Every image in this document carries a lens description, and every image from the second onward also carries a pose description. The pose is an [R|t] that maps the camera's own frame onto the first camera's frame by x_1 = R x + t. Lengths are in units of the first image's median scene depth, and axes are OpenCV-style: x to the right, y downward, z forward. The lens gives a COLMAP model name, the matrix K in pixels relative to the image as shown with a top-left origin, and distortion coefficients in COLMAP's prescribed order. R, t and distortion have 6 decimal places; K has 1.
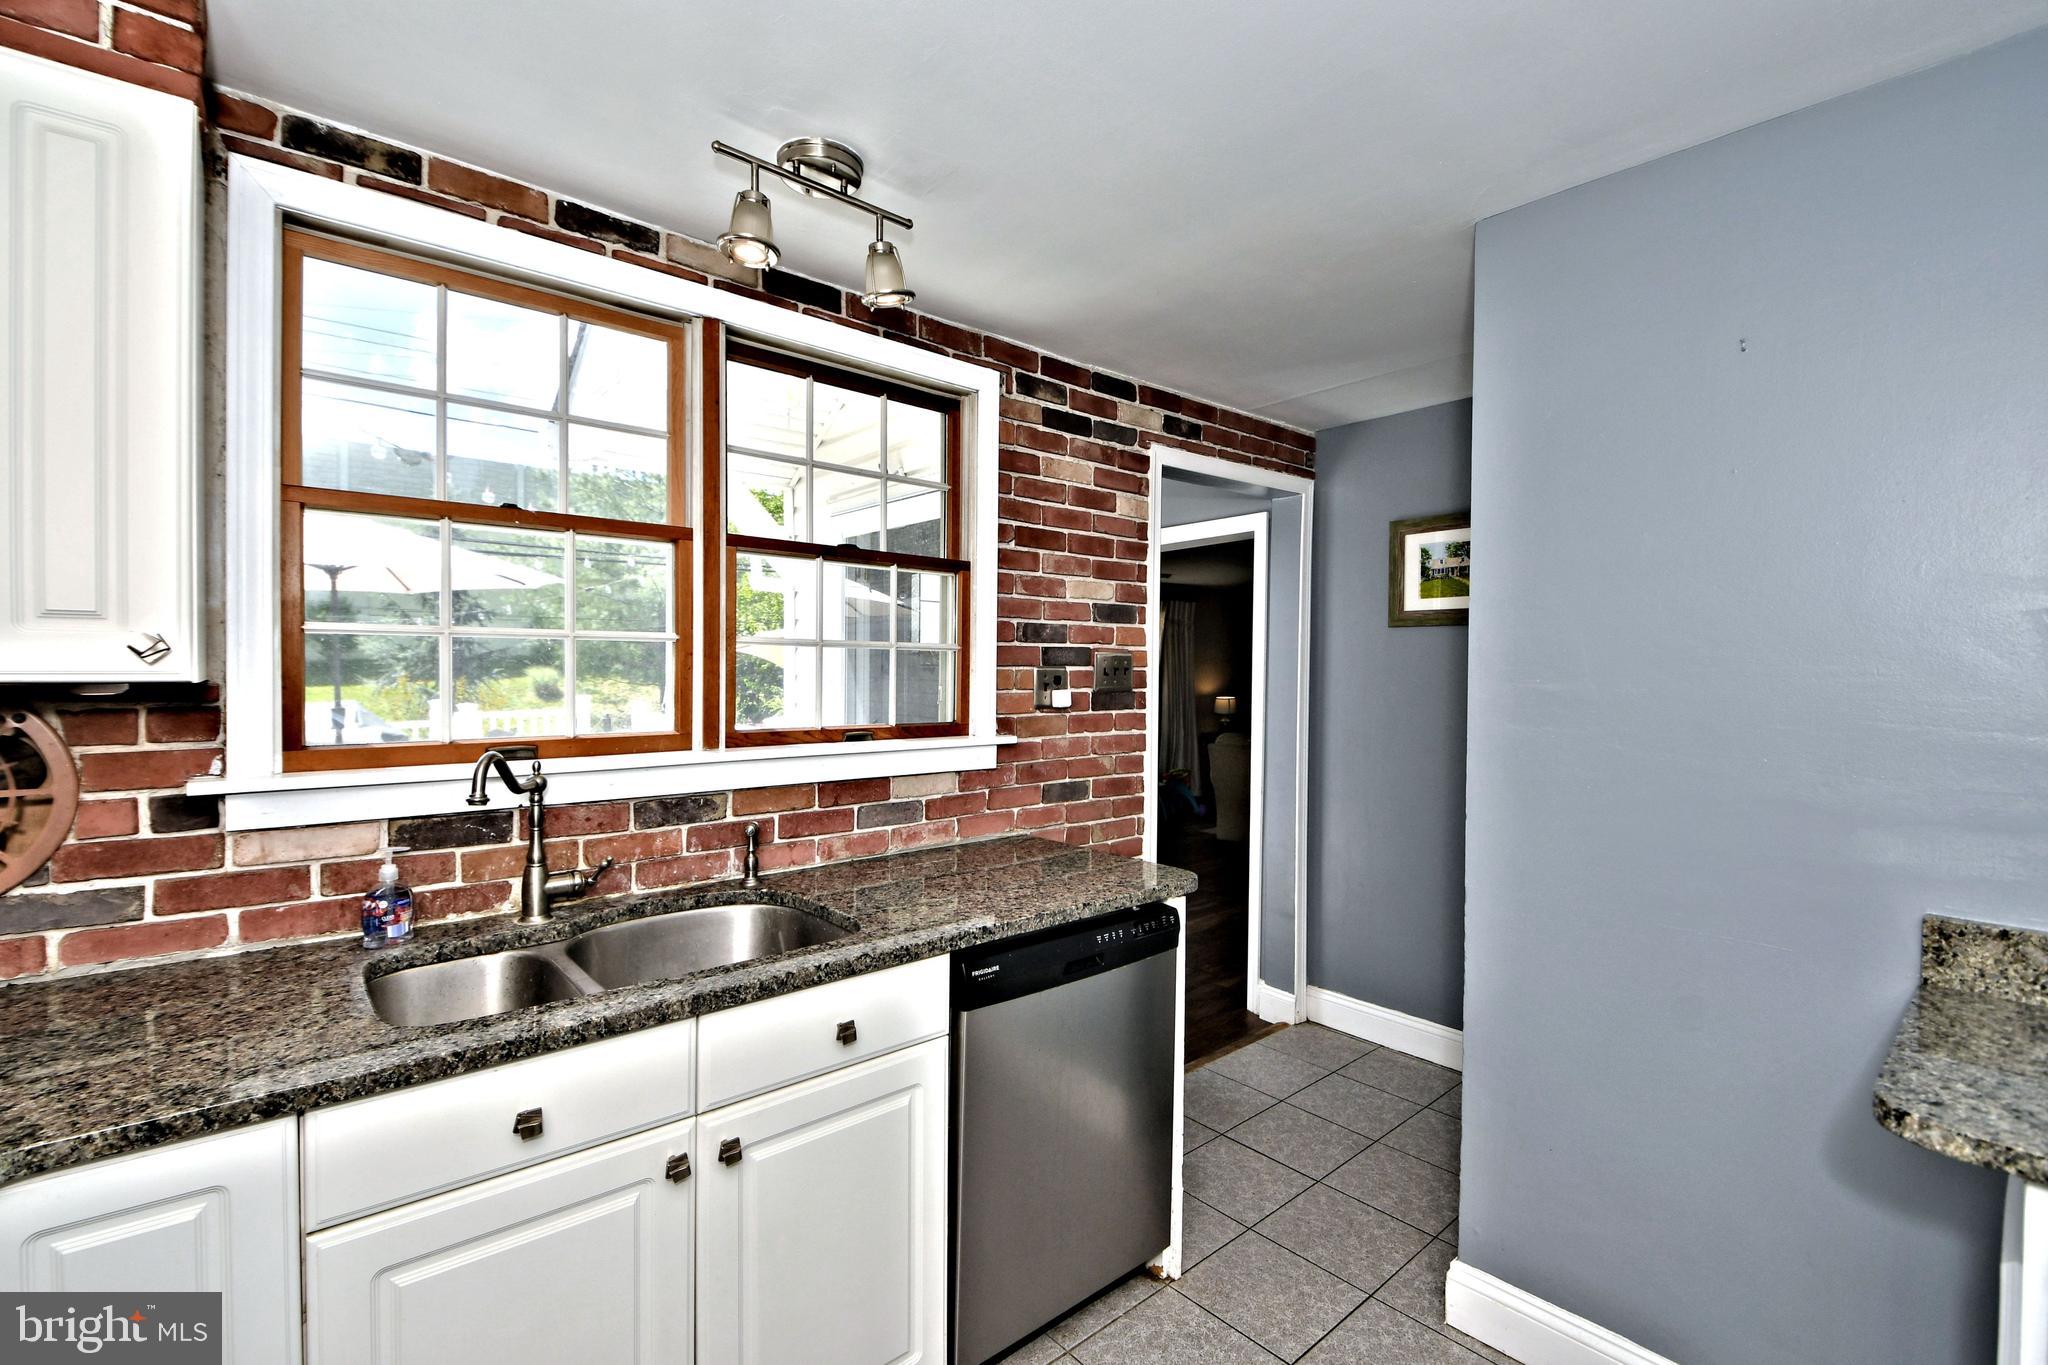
lens RADIAL K [[975.2, 0, 1093.3], [0, 975.2, 679.0], [0, 0, 1]] dist [0.036856, -0.023523]
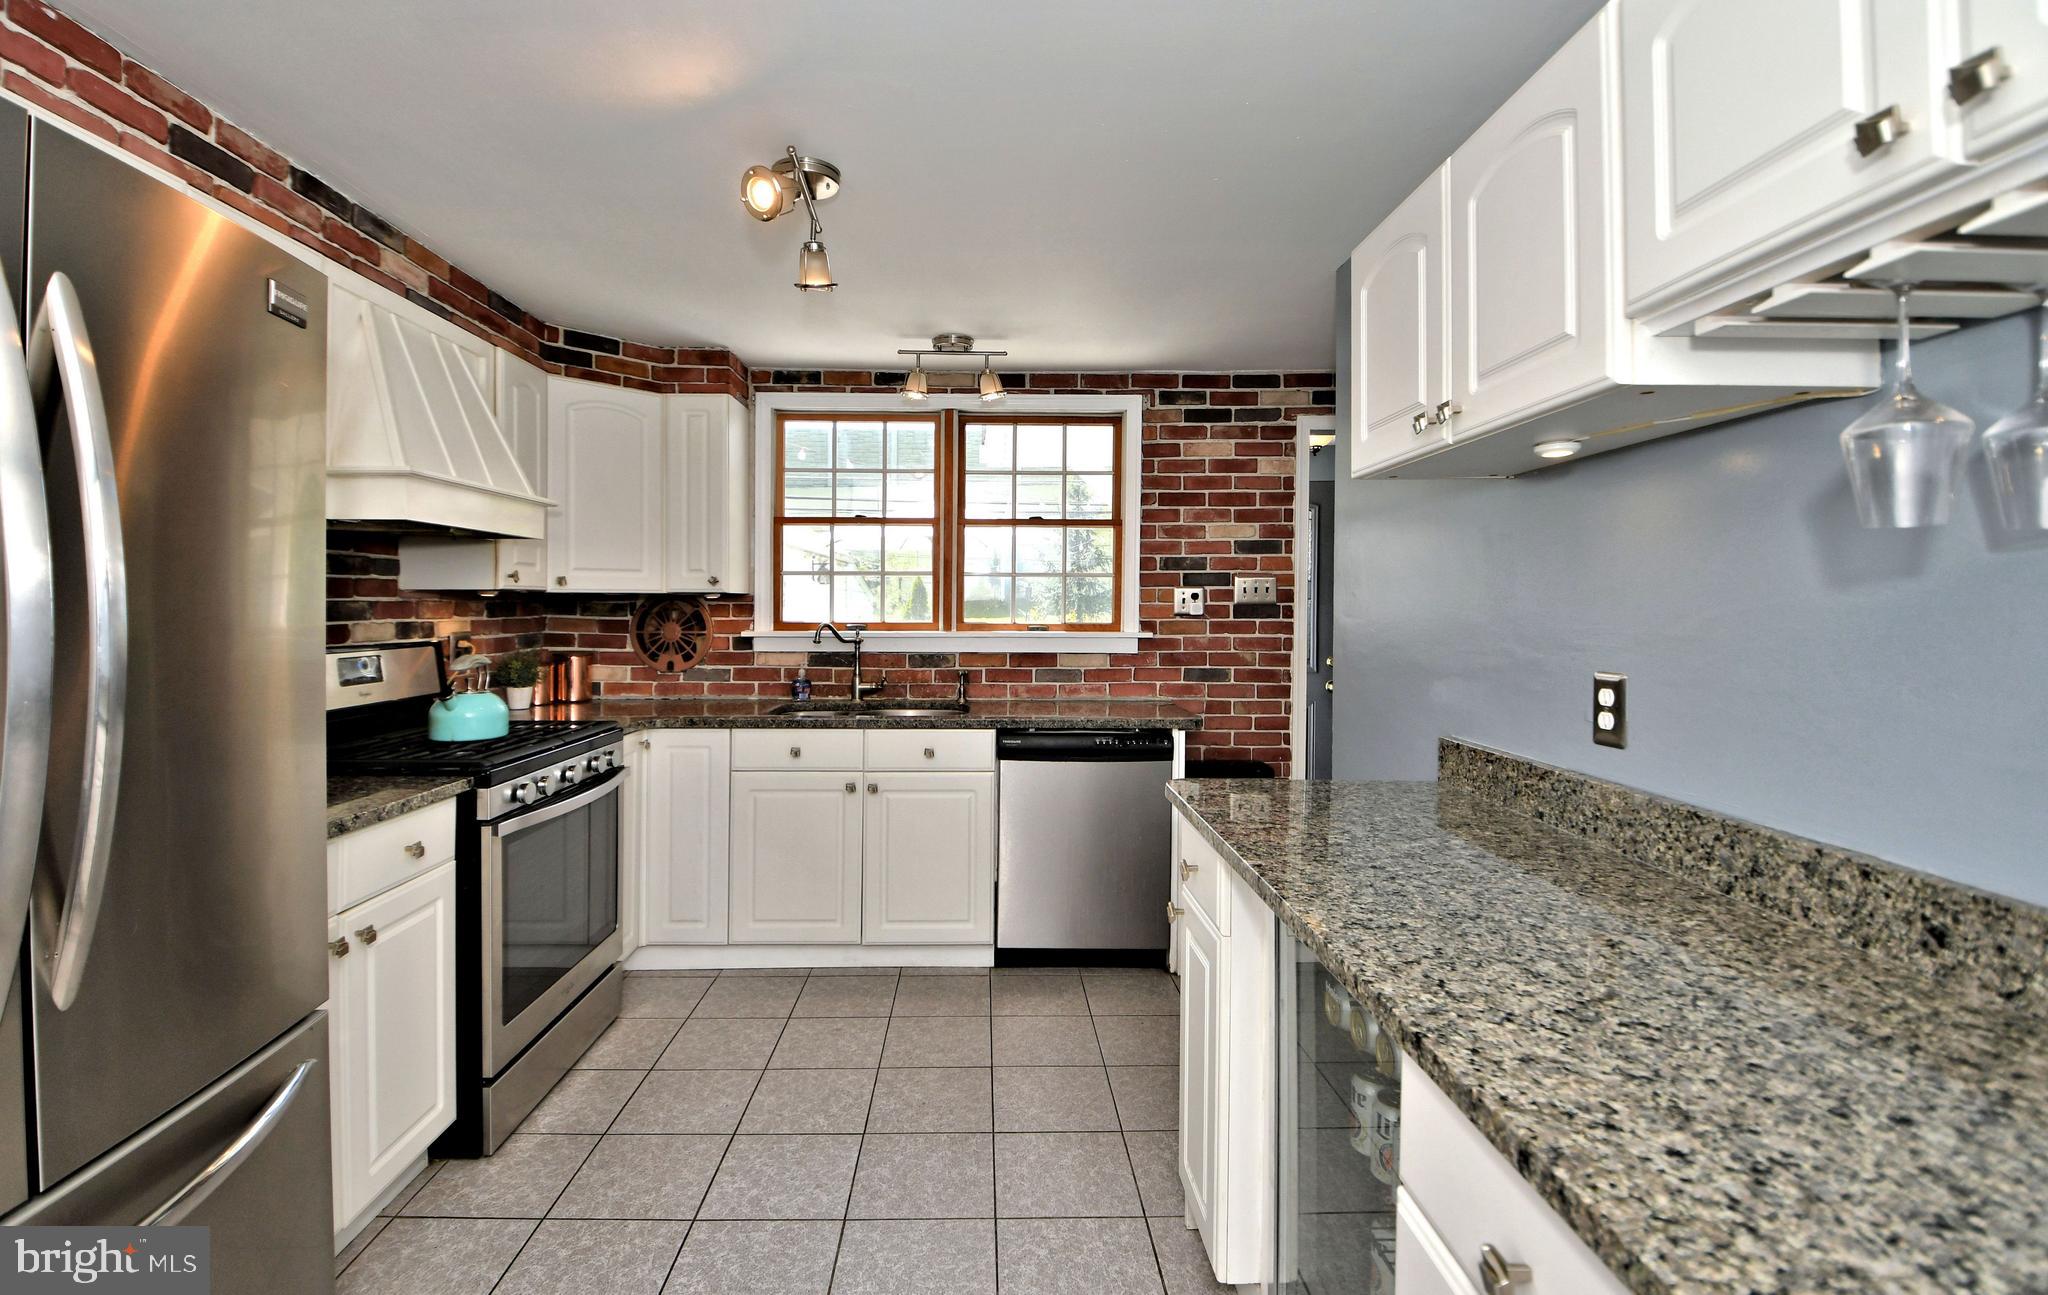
lens RADIAL K [[1112.2, 0, 1019.6], [0, 1112.2, 589.5], [0, 0, 1]] dist [-0.003595, -0.038427]
pose [[0.759812, -0.015396, -0.649960, 0.896211], [-0.000851, 0.999695, -0.024675, 0.034937], [0.650142, 0.019302, 0.759568, -0.446344]]
